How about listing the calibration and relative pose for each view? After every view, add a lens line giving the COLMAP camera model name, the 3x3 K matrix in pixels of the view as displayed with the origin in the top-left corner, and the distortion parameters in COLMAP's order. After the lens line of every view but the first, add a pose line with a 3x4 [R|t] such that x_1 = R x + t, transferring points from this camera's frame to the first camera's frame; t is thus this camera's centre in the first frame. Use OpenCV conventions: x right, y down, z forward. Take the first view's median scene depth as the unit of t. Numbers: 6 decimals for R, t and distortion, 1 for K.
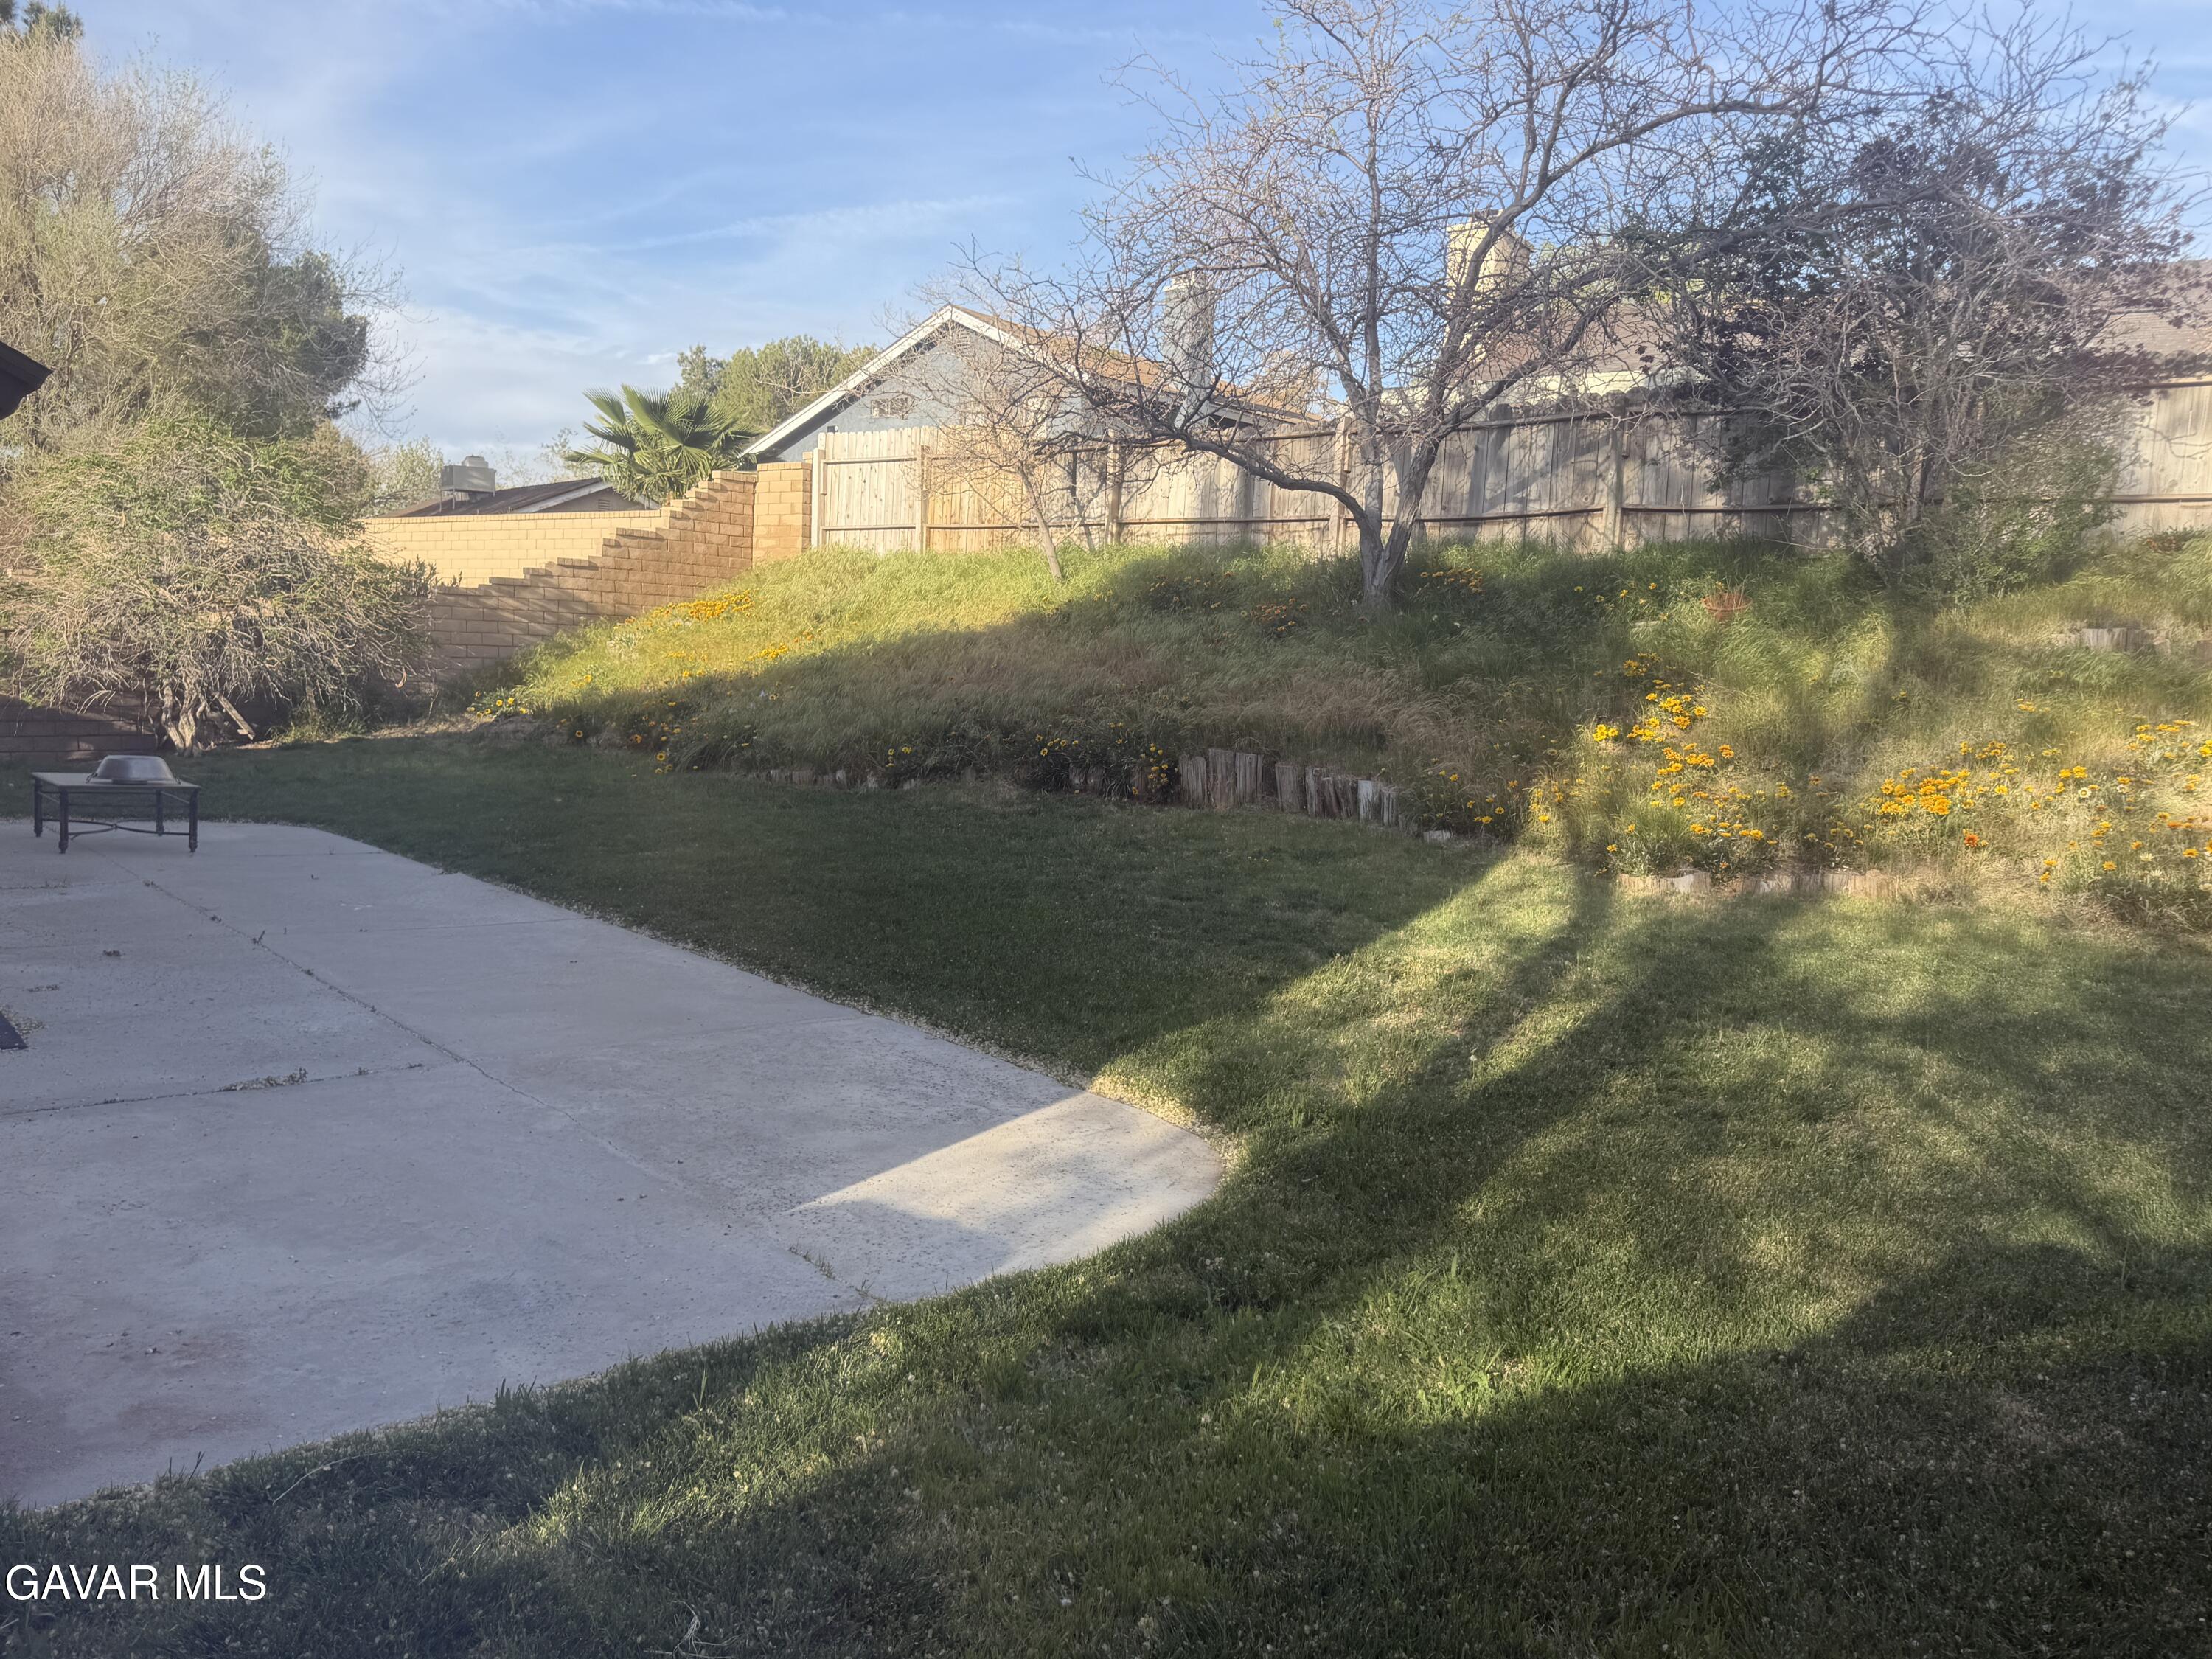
lens RADIAL K [[1674.5, 0, 1106.0], [0, 1674.5, 829.5], [0, 0, 1]] dist [0.128676, -0.212858]
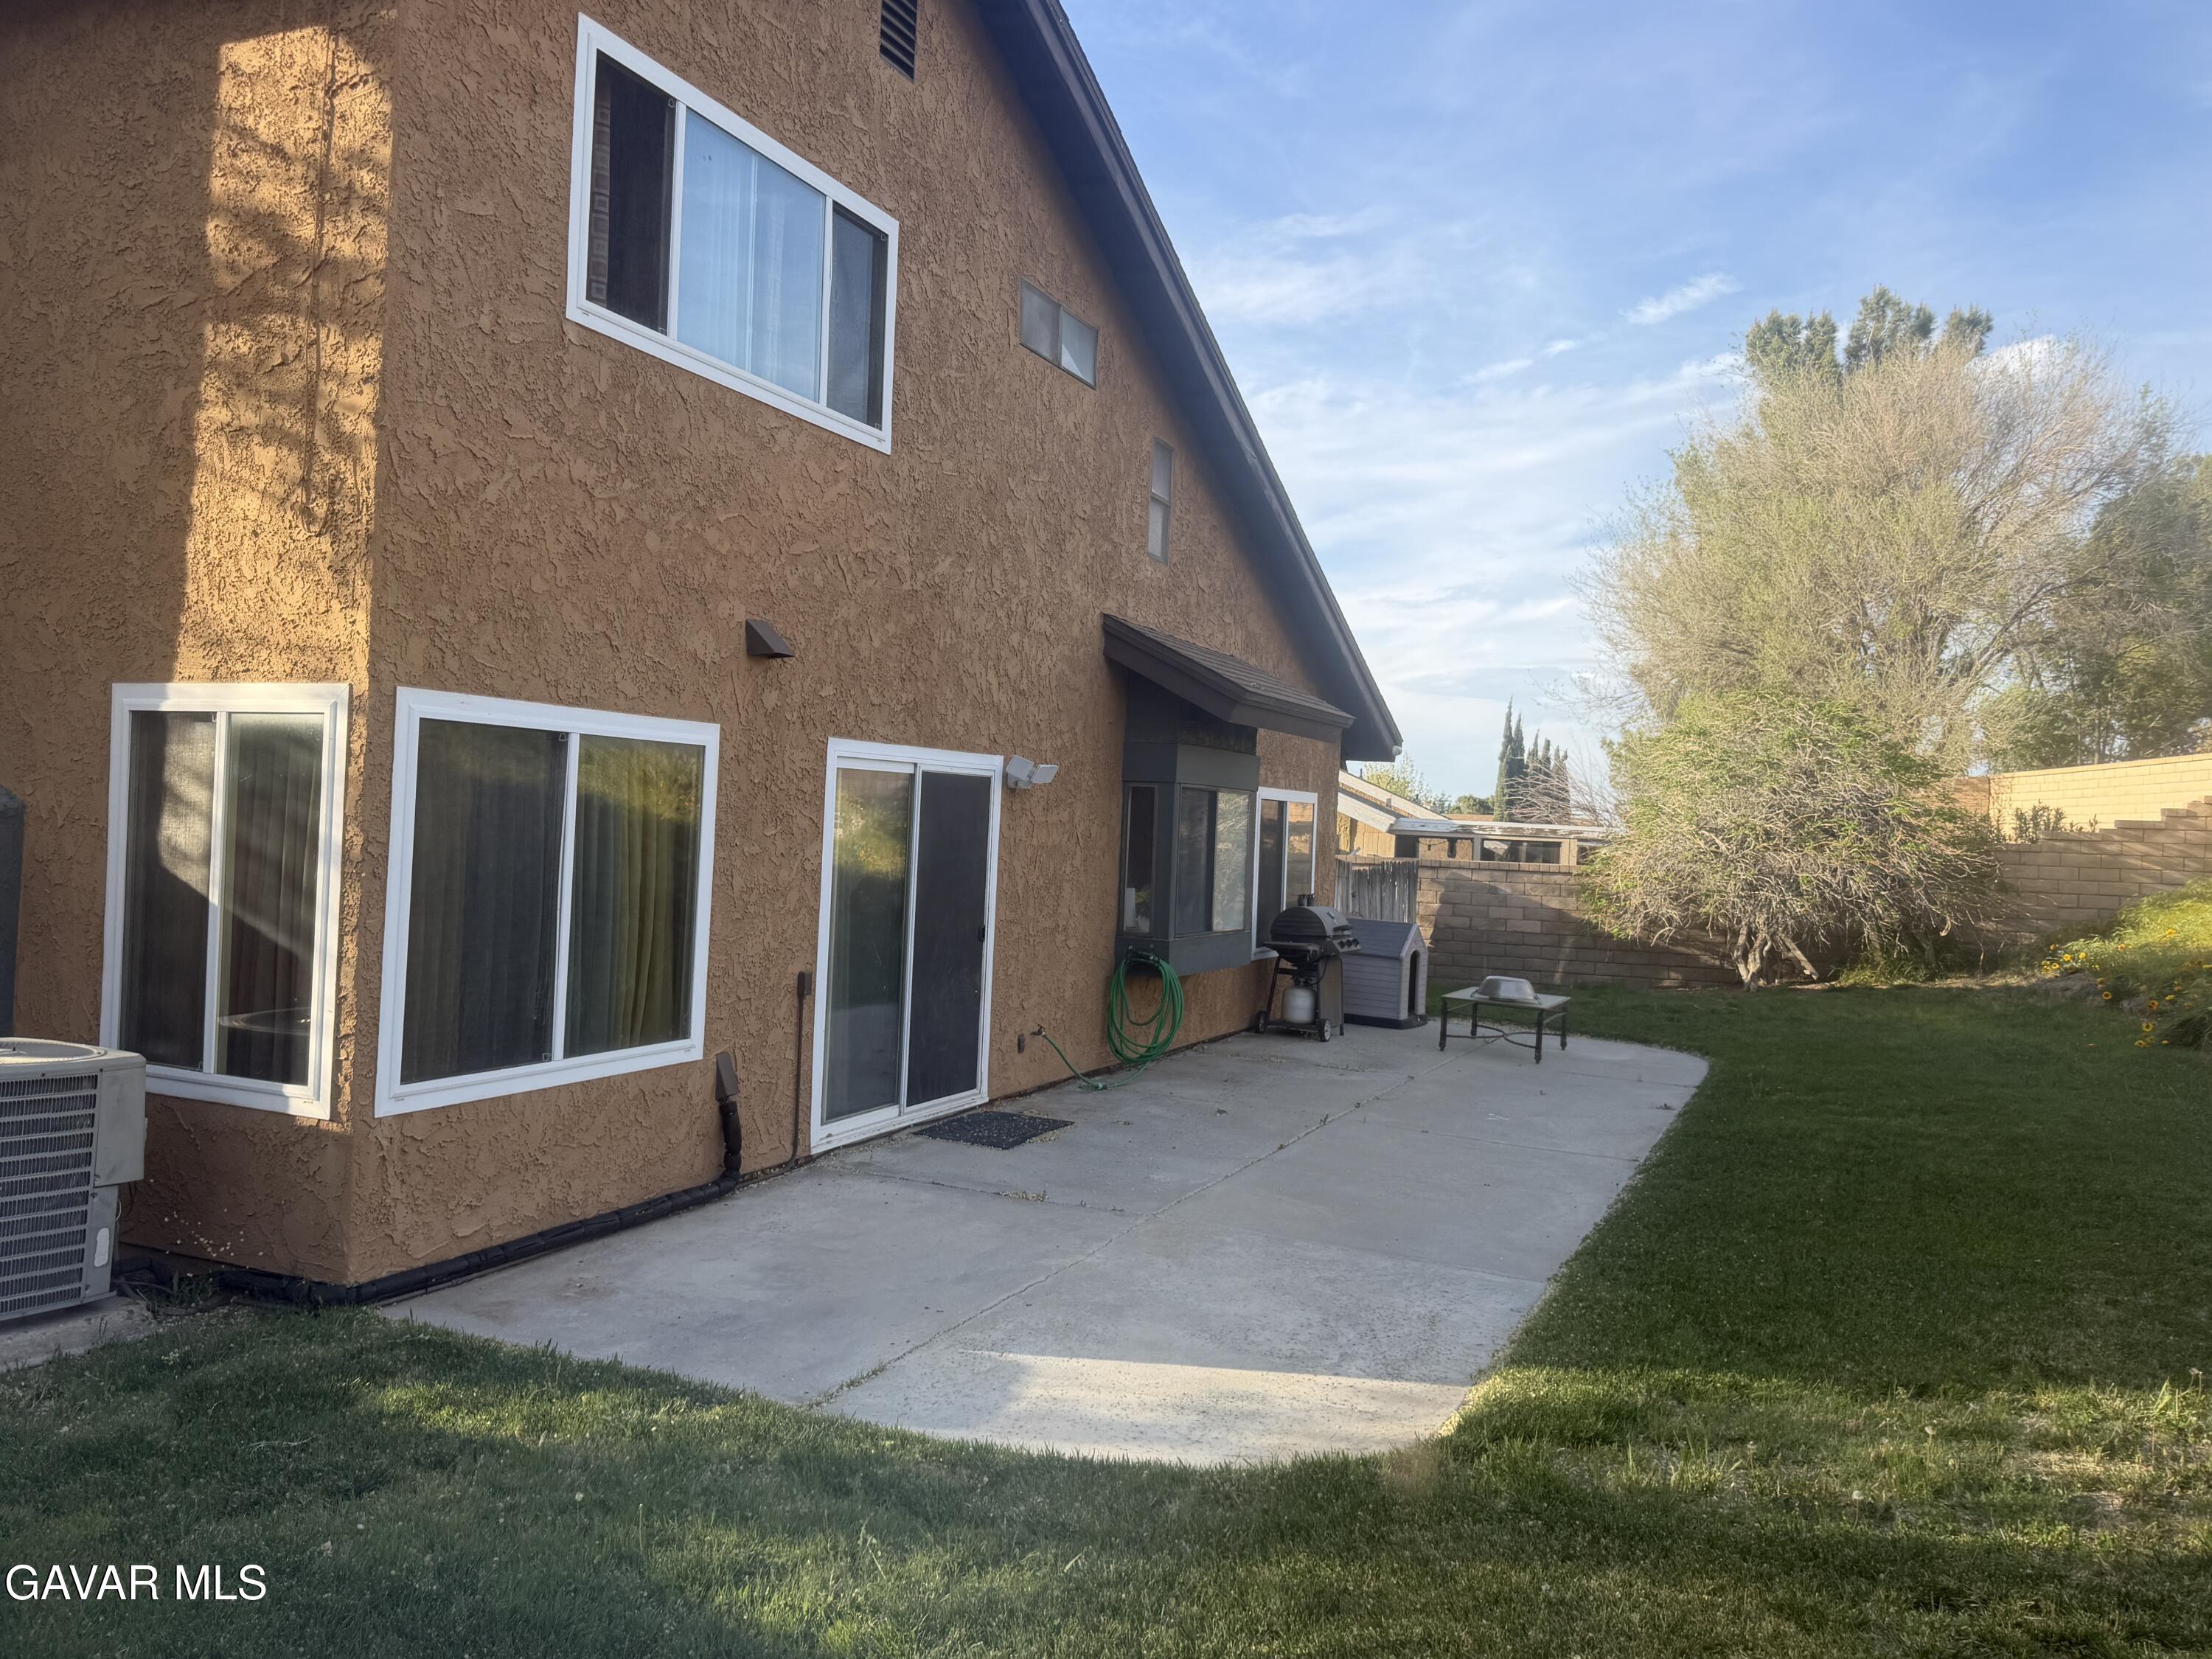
lens RADIAL K [[1683.9, 0, 1099.2], [0, 1683.9, 816.0], [0, 0, 1]] dist [0.110654, -0.157107]
pose [[0.446778, -0.024036, -0.894322, 0.234303], [-0.113011, 0.990115, -0.083067, -0.014914], [0.887479, 0.138180, 0.439645, 0.127931]]
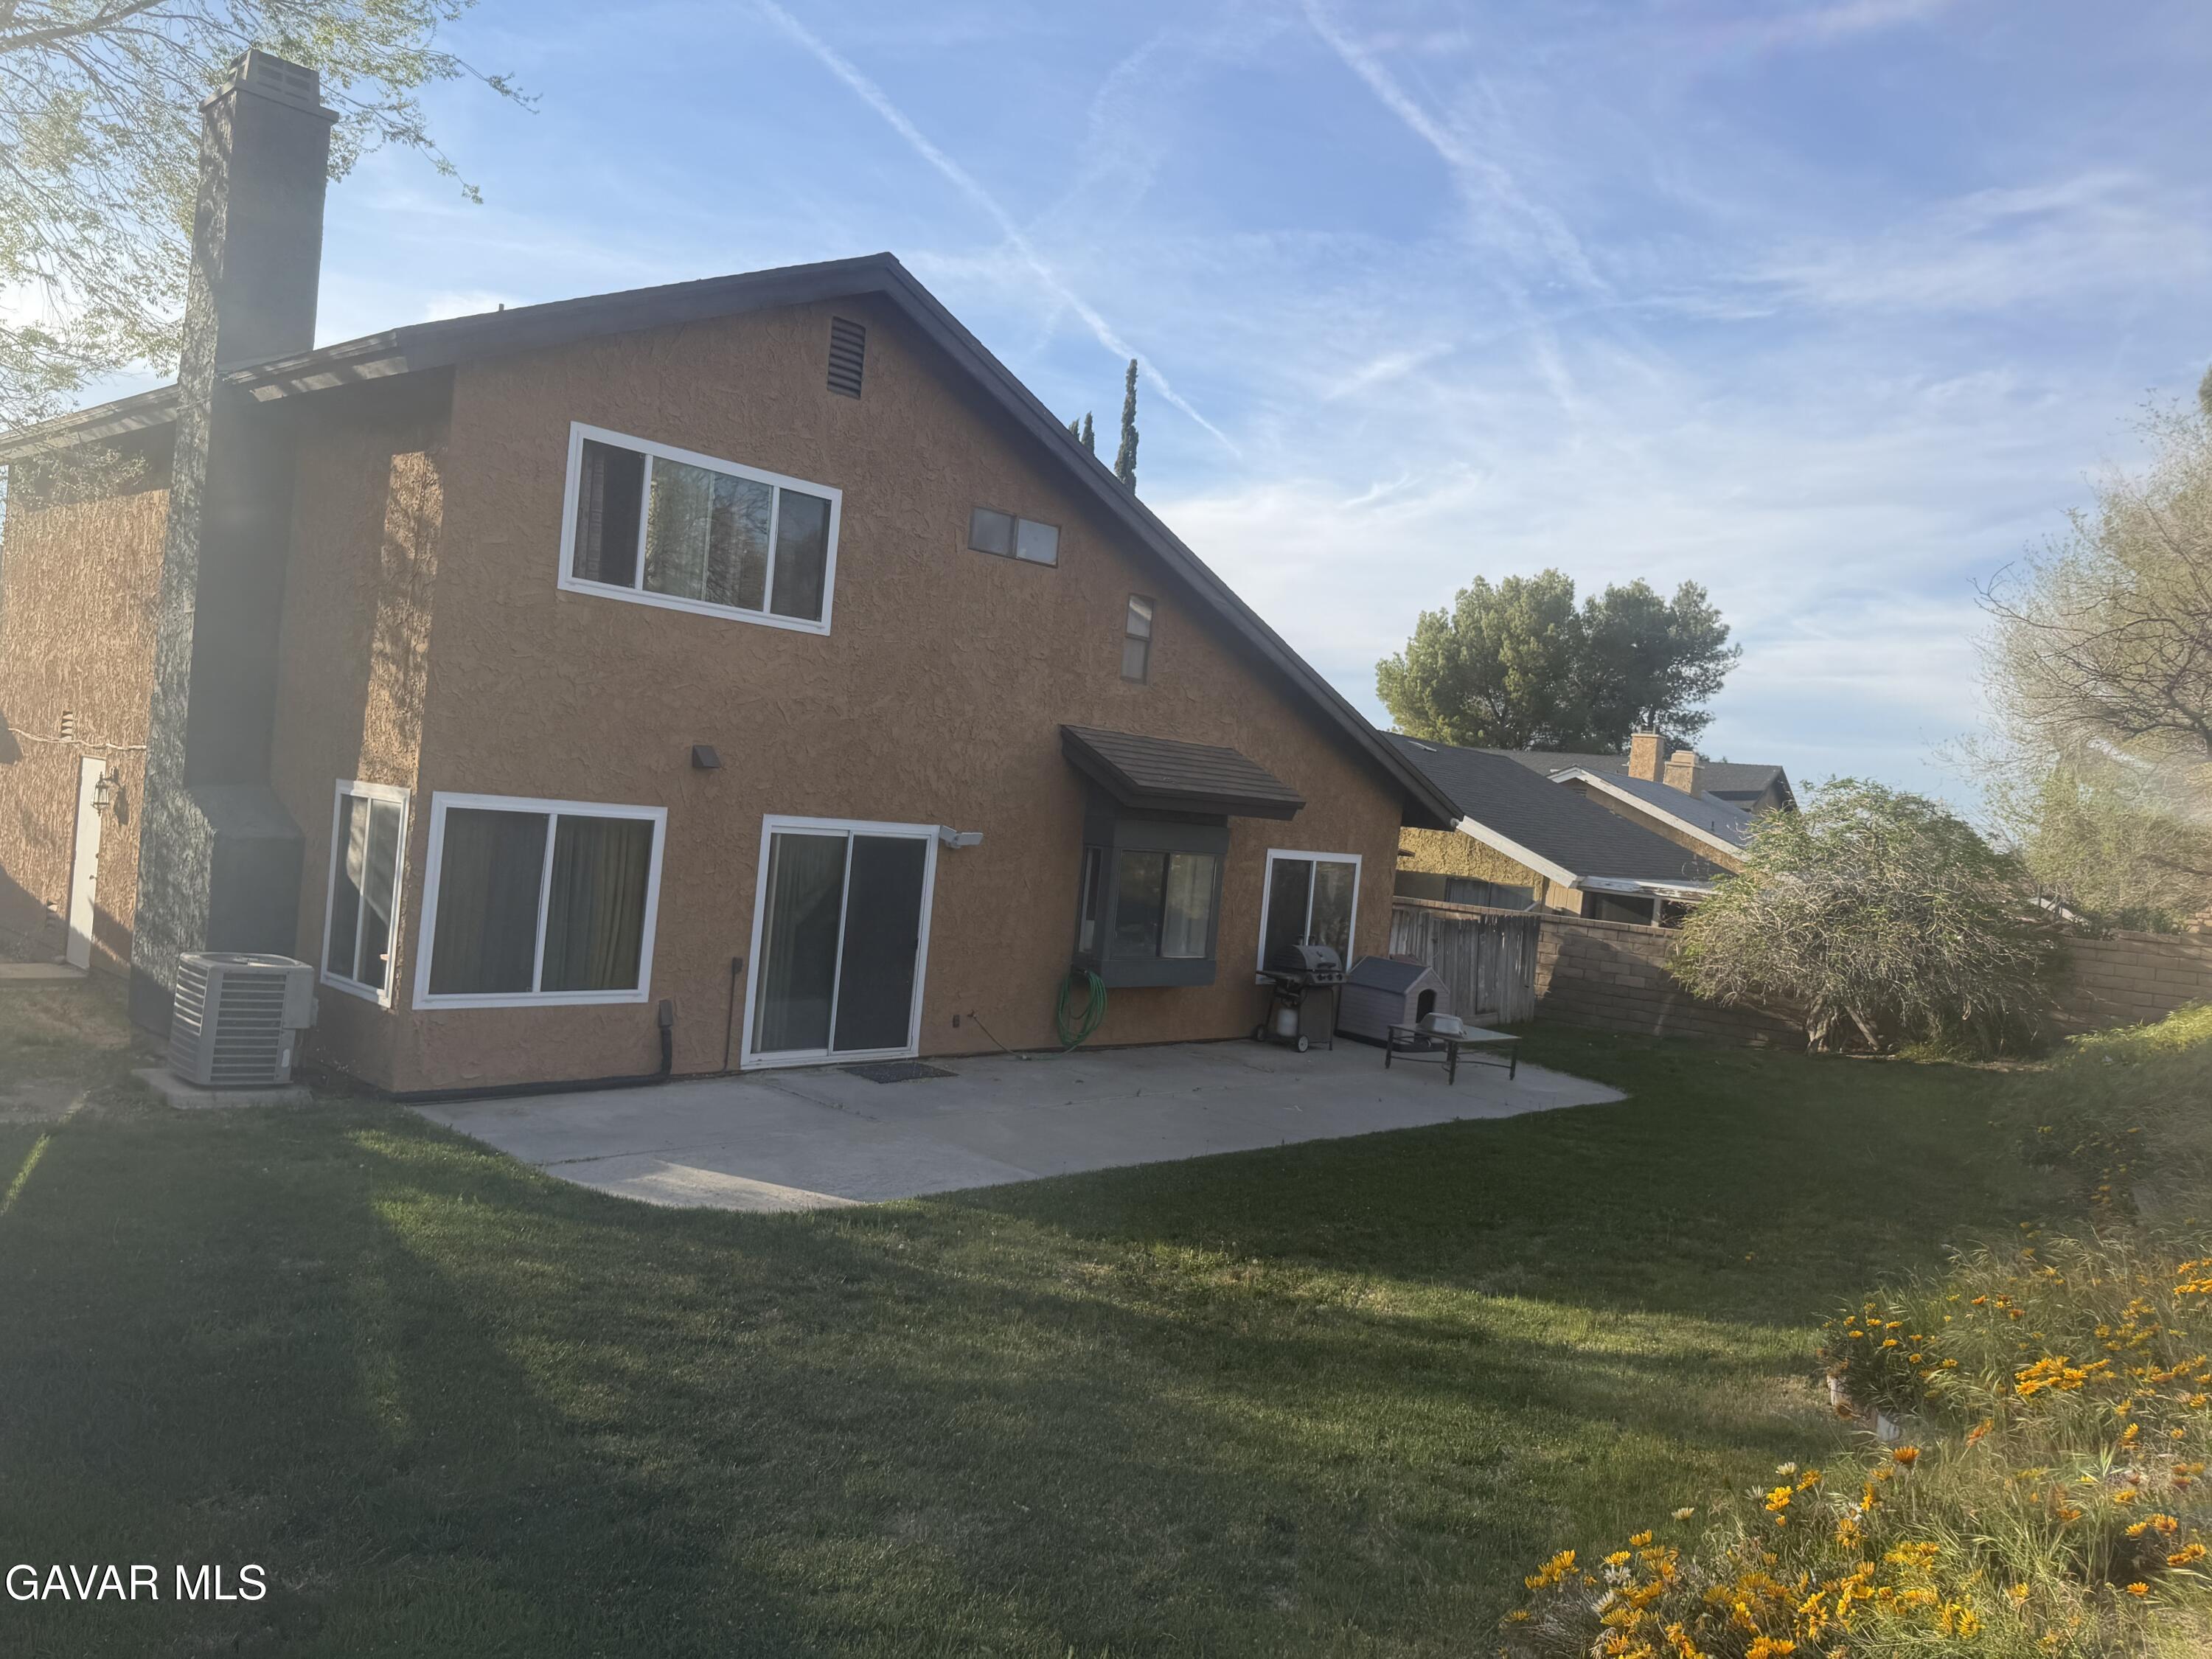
lens RADIAL K [[1674.5, 0, 1106.0], [0, 1674.5, 829.5], [0, 0, 1]] dist [0.128676, -0.212858]
pose [[0.138421, -0.005727, -0.990357, 0.535307], [-0.188603, 0.981531, -0.032037, -0.062286], [0.972249, 0.191219, 0.134784, 0.303050]]
